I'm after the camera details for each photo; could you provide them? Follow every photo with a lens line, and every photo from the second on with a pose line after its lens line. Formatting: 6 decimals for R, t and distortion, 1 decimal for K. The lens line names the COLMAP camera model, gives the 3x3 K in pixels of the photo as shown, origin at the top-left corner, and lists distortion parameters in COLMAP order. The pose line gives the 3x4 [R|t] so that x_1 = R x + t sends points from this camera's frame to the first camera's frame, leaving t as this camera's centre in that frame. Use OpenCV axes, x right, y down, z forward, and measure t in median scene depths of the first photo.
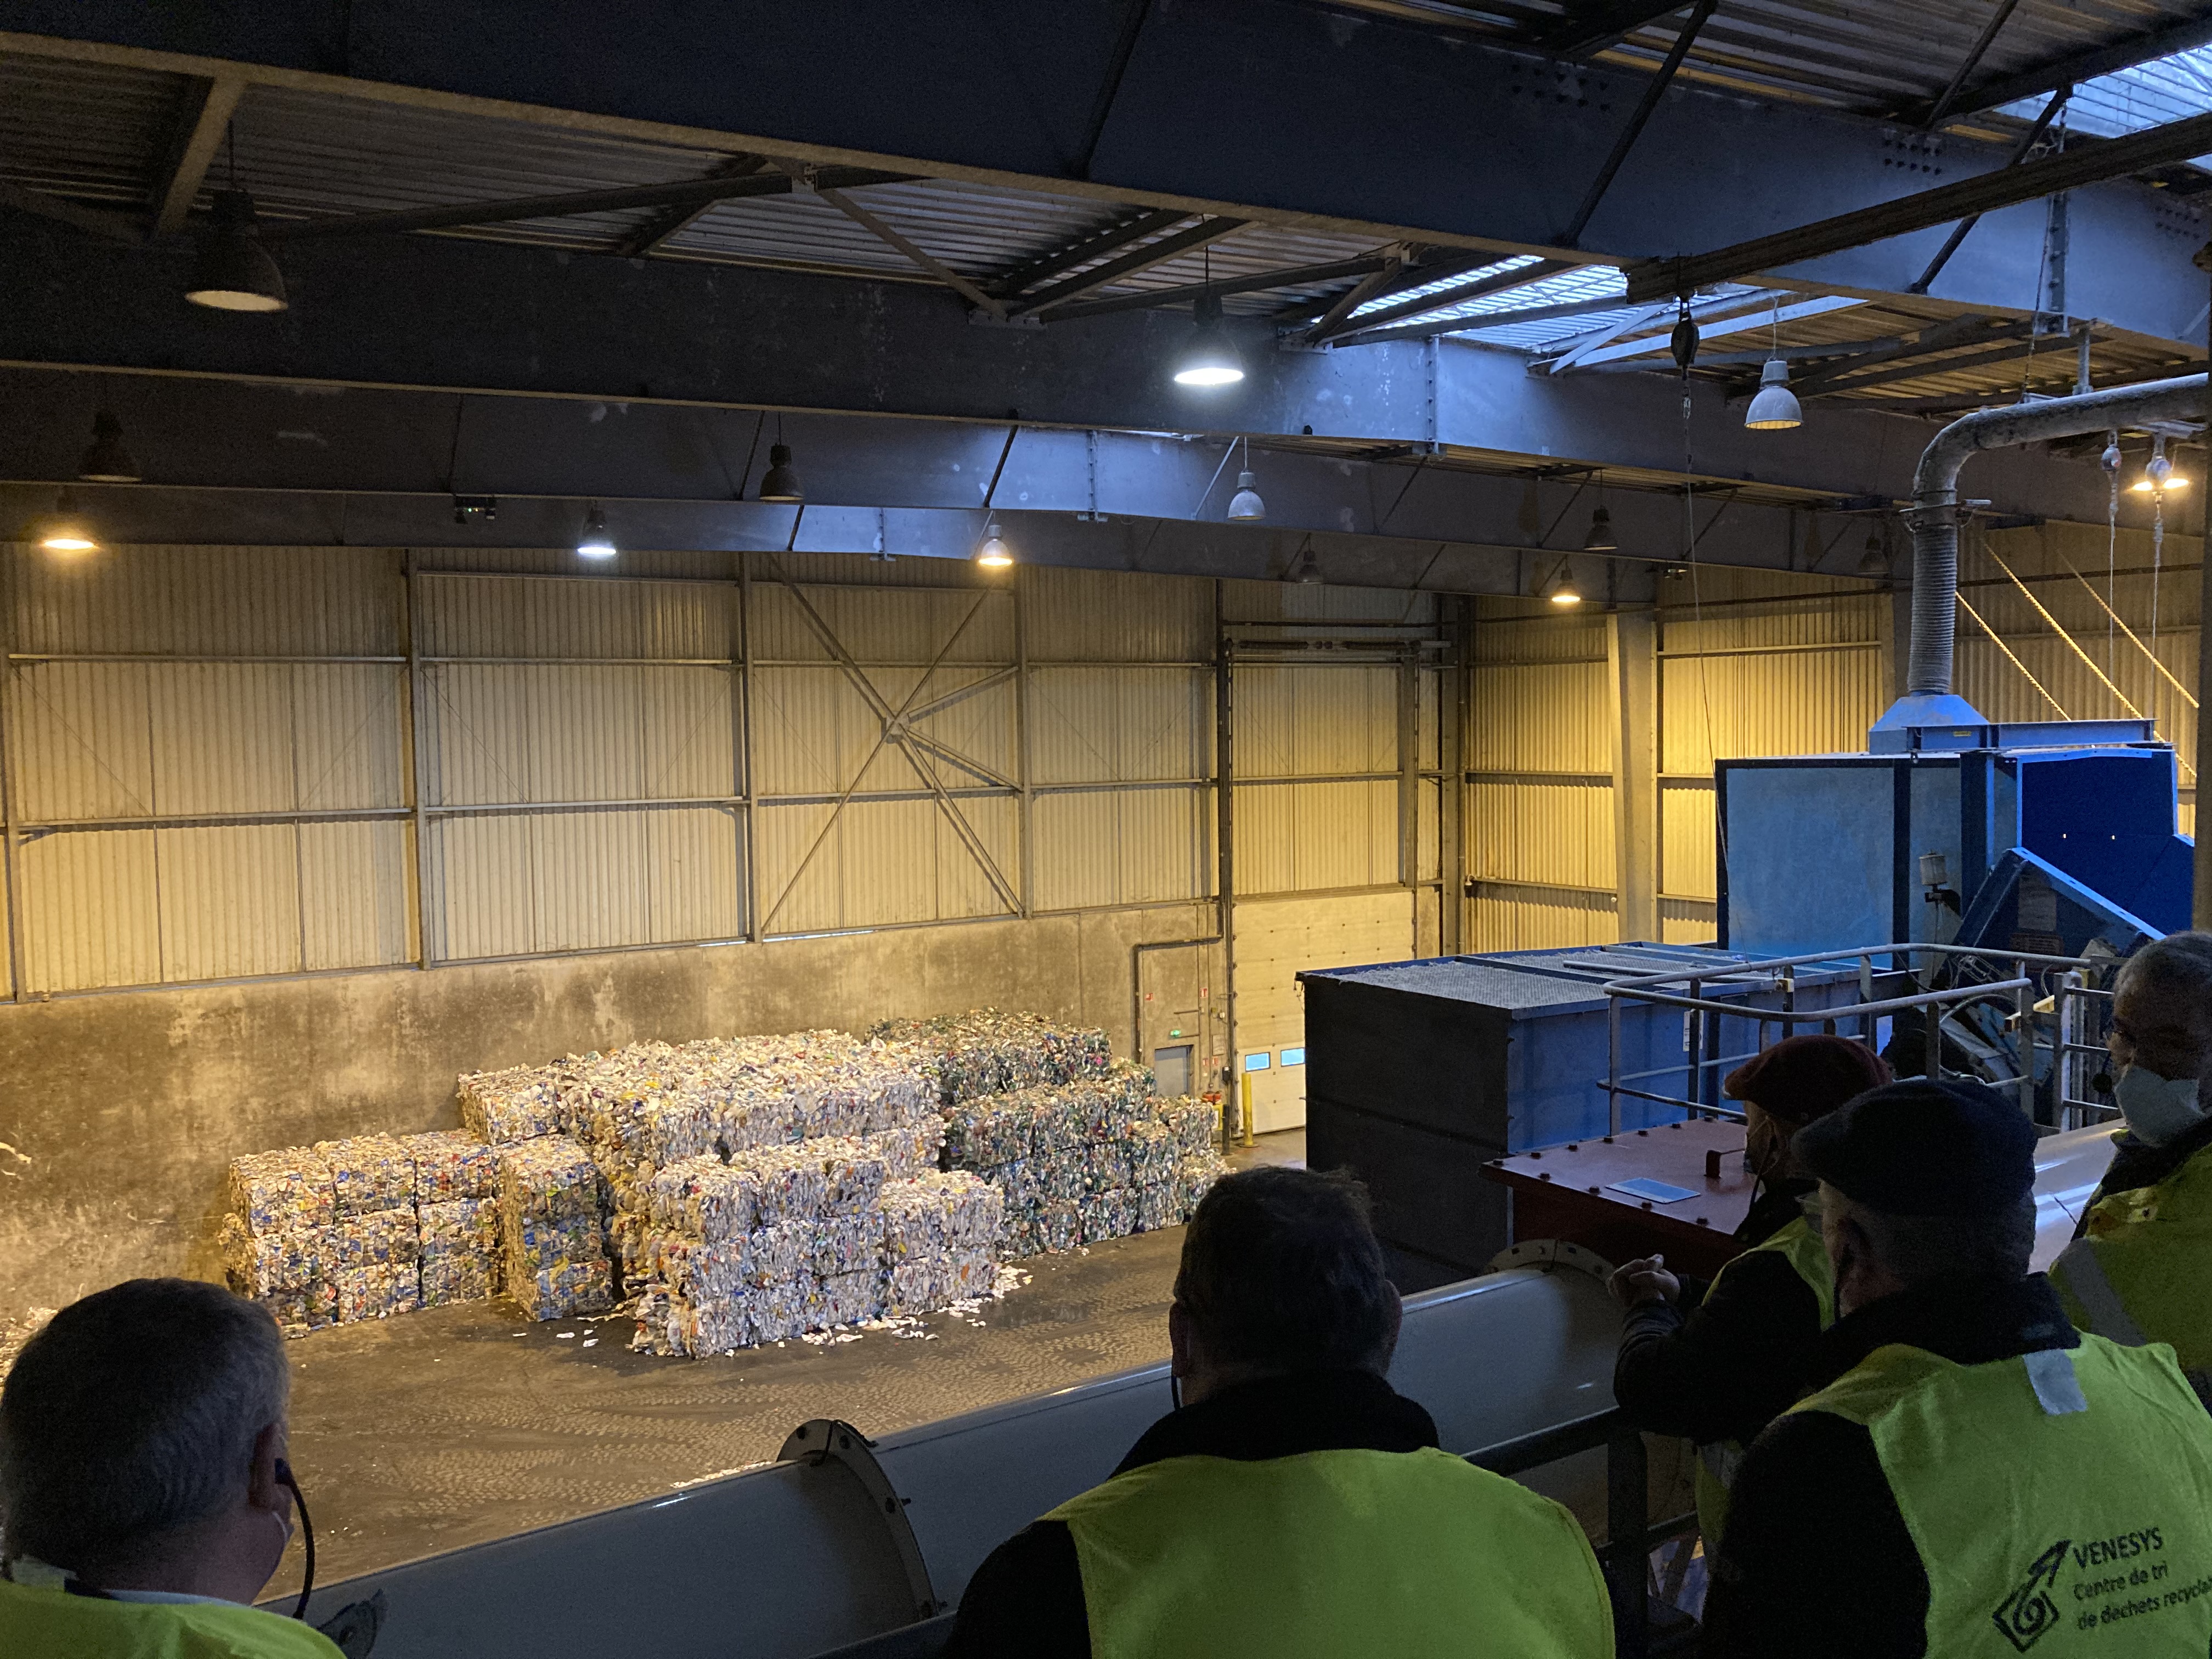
lens RADIAL K [[1810.7, 0, 1109.8], [0, 1810.7, 829.1], [0, 0, 1]] dist [0.051238, -0.054087]
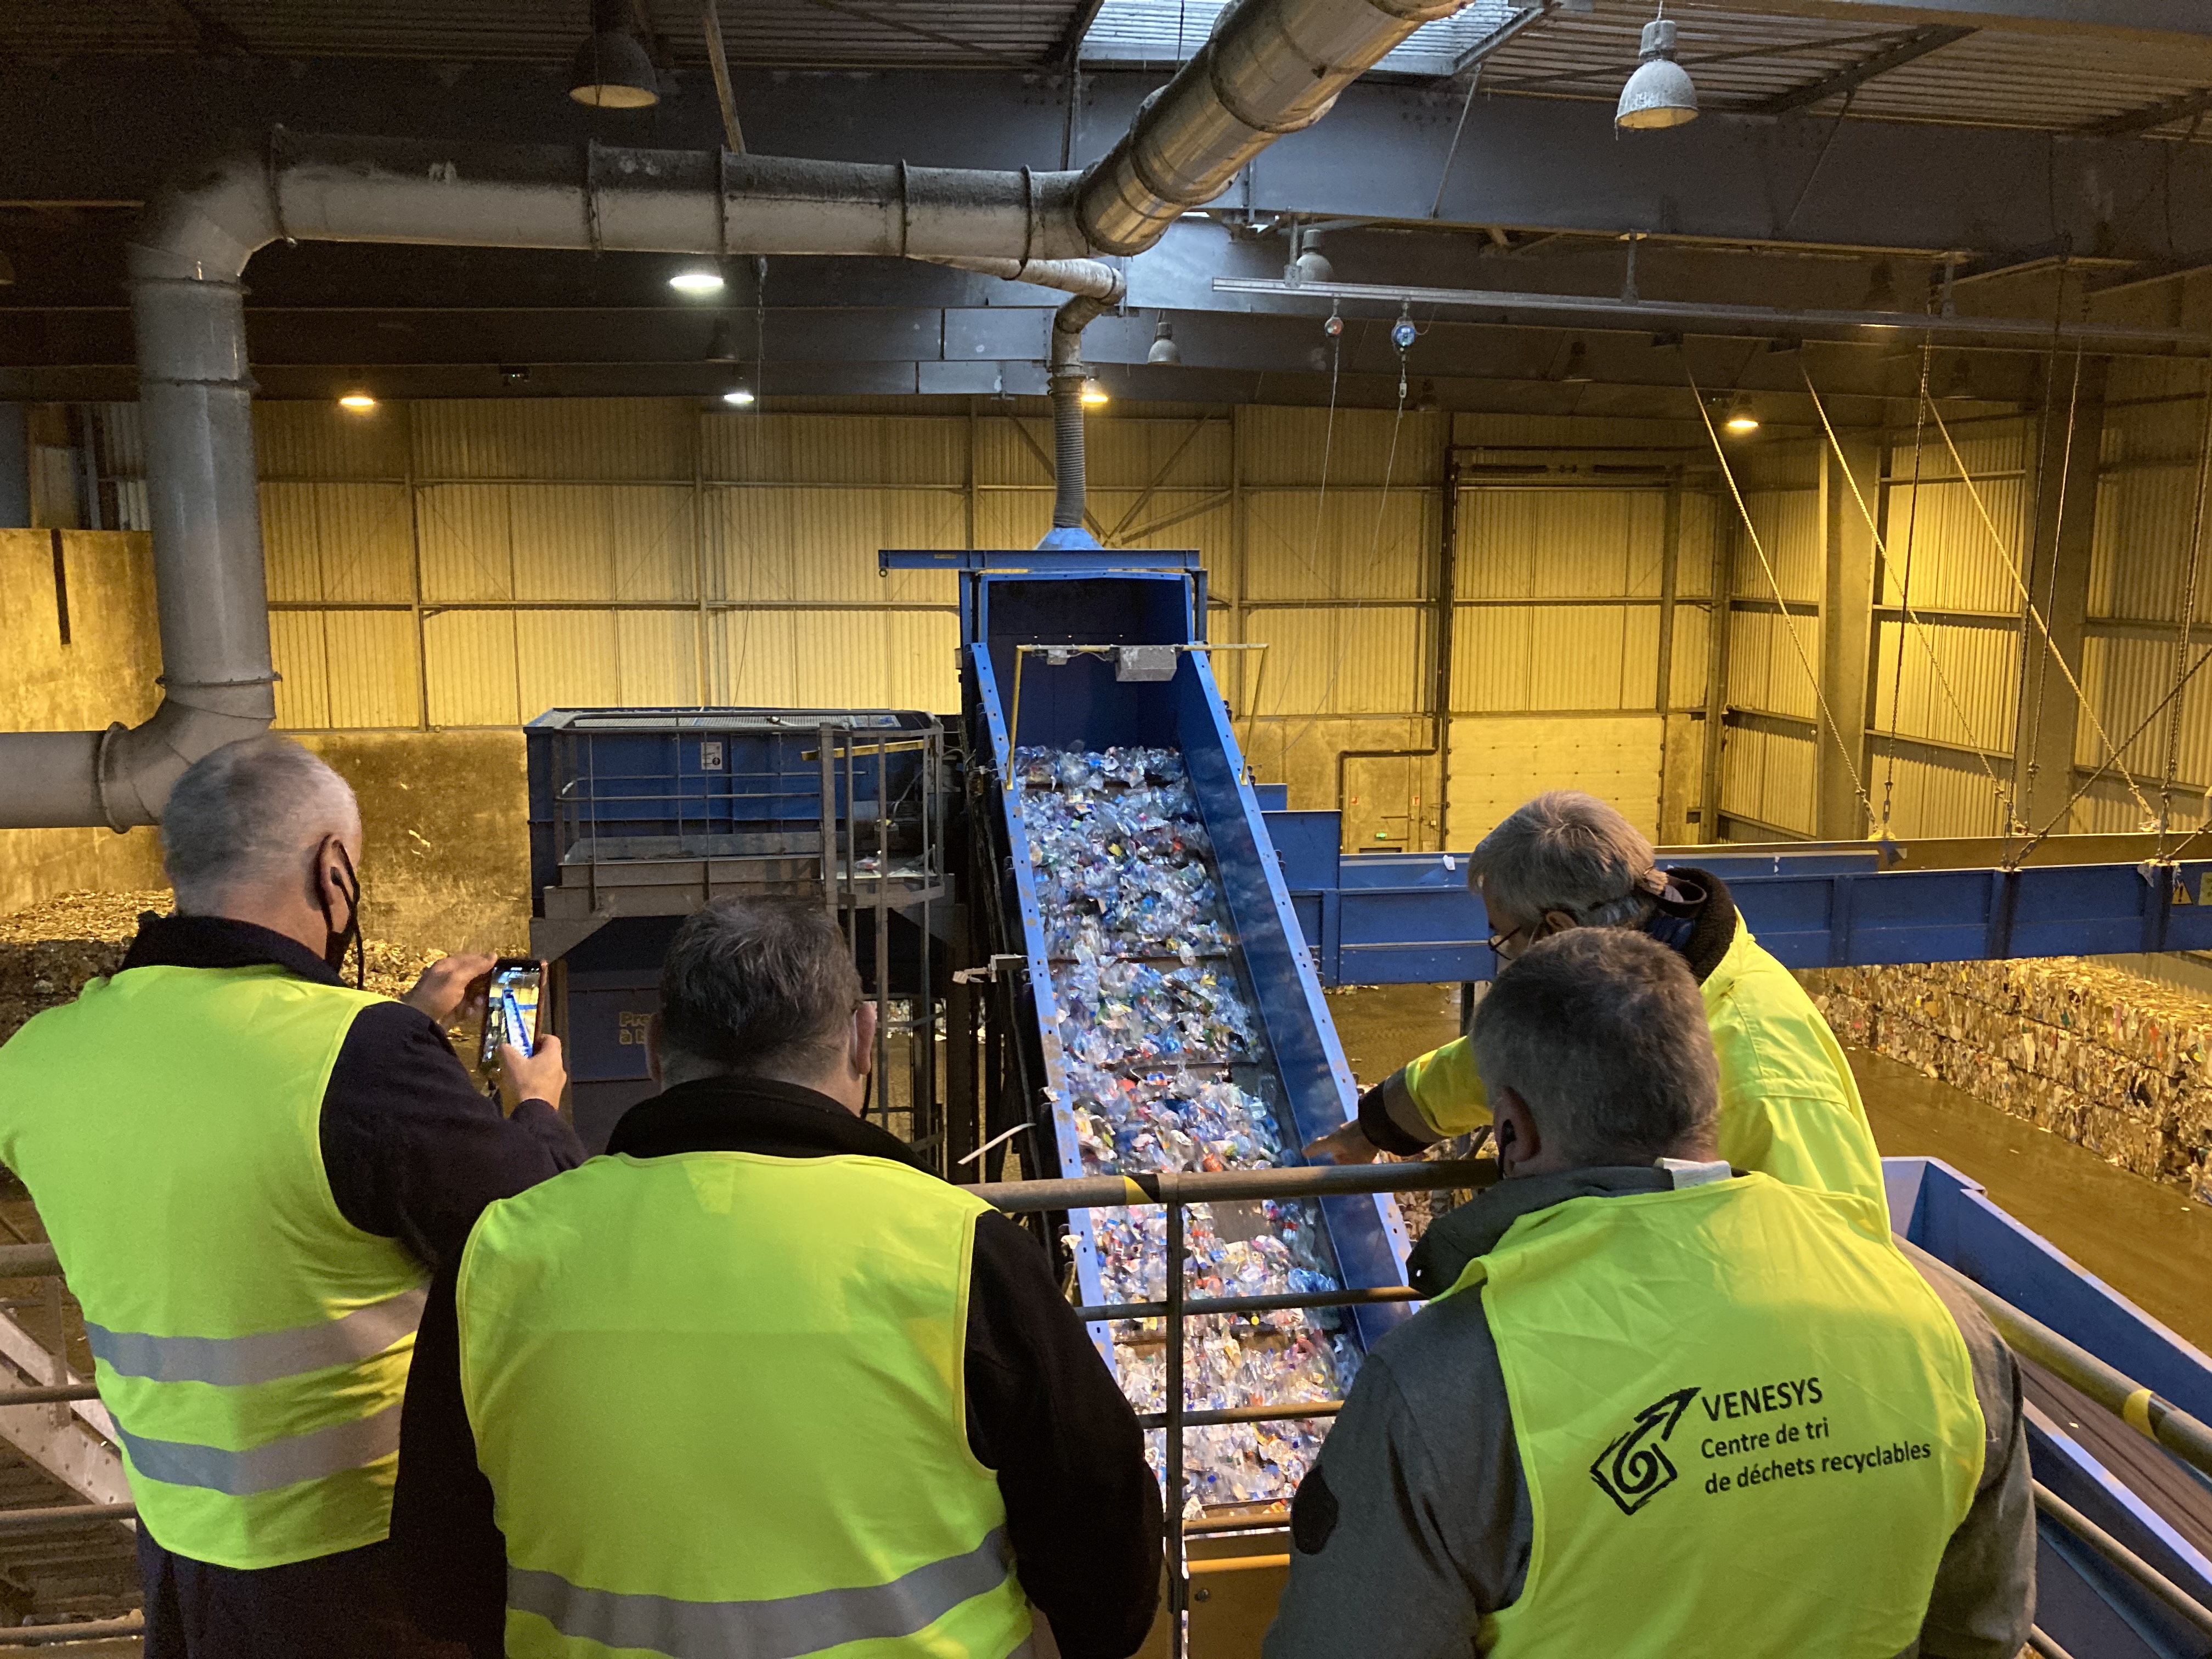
lens RADIAL K [[1810.7, 0, 1105.8], [0, 1810.7, 829.1], [0, 0, 1]] dist [0.051238, -0.054087]
pose [[0.920218, 0.077044, -0.383749, 0.308973], [-0.038773, 0.993557, 0.106496, 0.000106], [0.389481, -0.083120, 0.917276, -0.056450]]
